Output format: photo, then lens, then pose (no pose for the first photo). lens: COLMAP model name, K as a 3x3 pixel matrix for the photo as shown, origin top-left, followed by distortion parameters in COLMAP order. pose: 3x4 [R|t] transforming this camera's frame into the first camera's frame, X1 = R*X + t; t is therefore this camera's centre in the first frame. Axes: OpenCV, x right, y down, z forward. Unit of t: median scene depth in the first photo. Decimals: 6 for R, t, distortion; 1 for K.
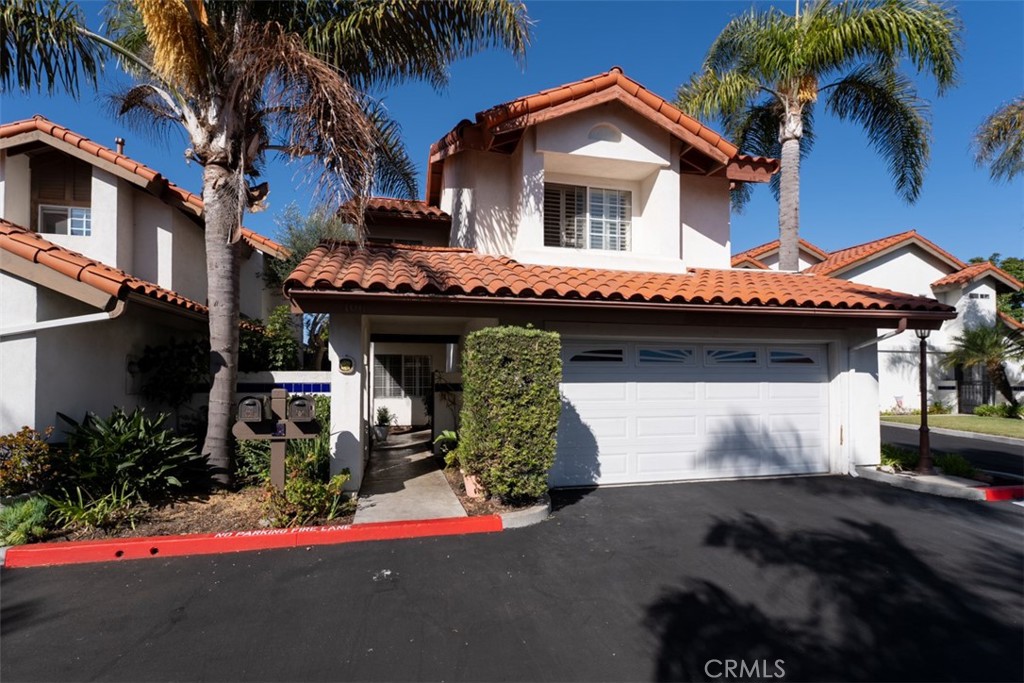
lens RADIAL K [[464.5, 0, 511.9], [0, 464.5, 344.7], [0, 0, 1]] dist [0.002963, 0.000541]
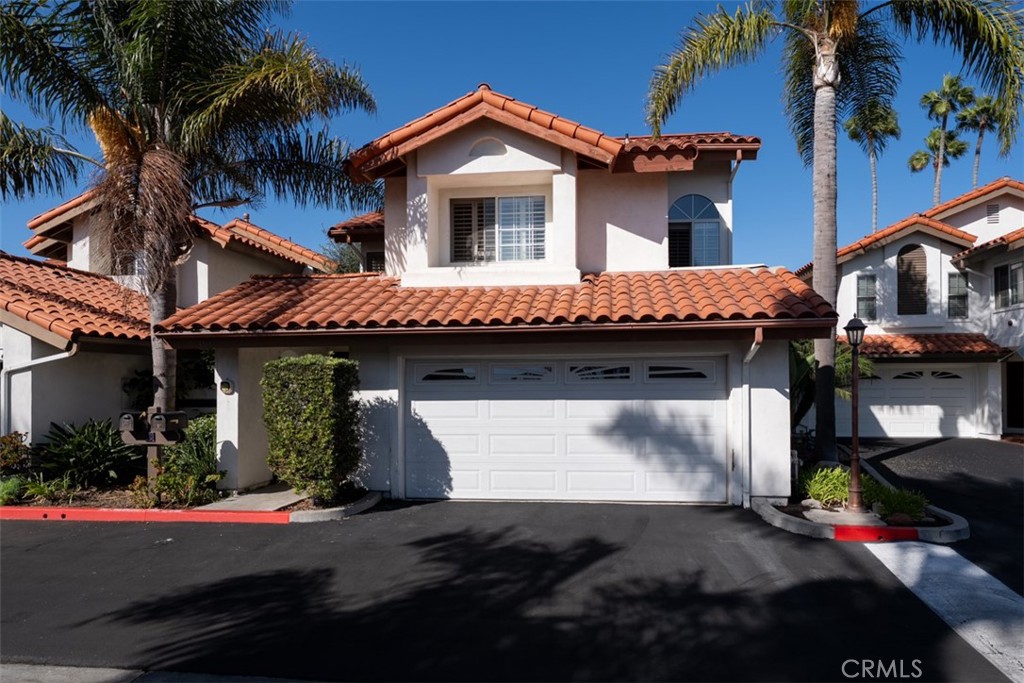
lens RADIAL K [[584.0, 0, 512.9], [0, 584.0, 343.5], [0, 0, 1]] dist [0.000220, 0.002219]
pose [[0.946734, -0.029237, -0.320686, 0.736564], [0.029592, 0.999555, -0.003769, -0.036239], [0.320653, -0.005922, 0.947178, -0.188531]]
